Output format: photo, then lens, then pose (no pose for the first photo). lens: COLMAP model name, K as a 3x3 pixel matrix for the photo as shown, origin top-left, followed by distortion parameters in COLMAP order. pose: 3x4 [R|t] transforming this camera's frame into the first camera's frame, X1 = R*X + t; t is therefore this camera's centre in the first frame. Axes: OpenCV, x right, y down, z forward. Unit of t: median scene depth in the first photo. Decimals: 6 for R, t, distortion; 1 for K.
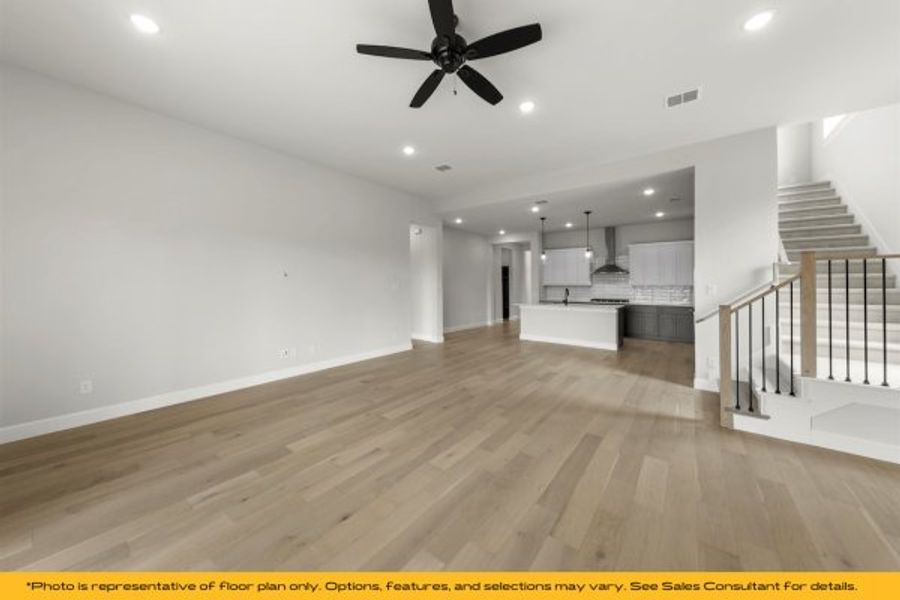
lens RADIAL K [[306.8, 0, 449.0], [0, 306.8, 289.0], [0, 0, 1]] dist [0.003344, -0.000033]
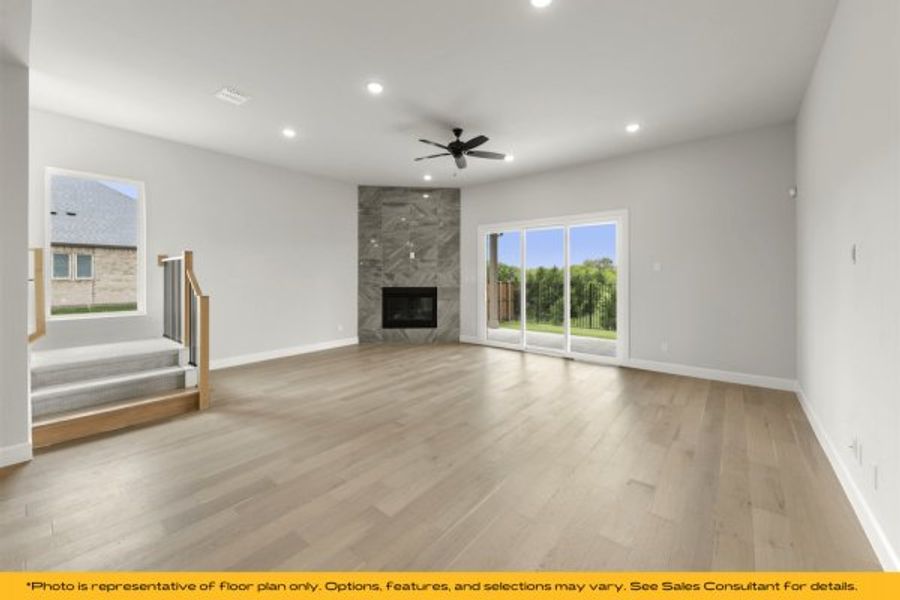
lens RADIAL K [[350.7, 0, 448.4], [0, 350.7, 277.5], [0, 0, 1]] dist [-0.001090, 0.000028]
pose [[-0.999615, -0.000999, 0.027737, 0.005023], [-0.000516, 0.999848, 0.017405, -0.016983], [-0.027750, 0.017384, -0.999464, 1.059223]]
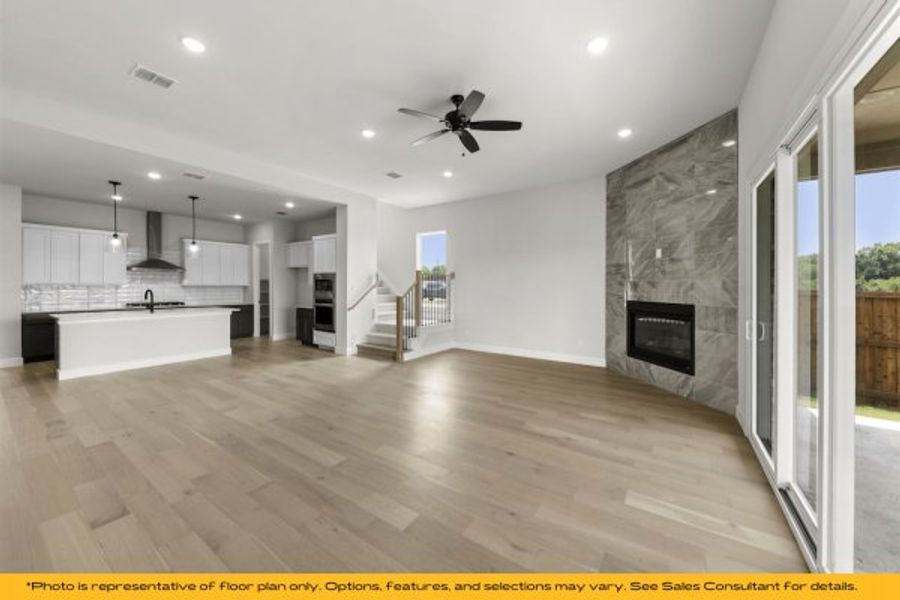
lens RADIAL K [[323.6, 0, 453.3], [0, 323.6, 287.3], [0, 0, 1]] dist [-0.000637, -0.000028]
pose [[-0.065115, -0.005866, 0.997861, -0.507738], [0.009725, 0.999931, 0.006513, -0.006021], [-0.997830, 0.010129, -0.065053, 0.384464]]
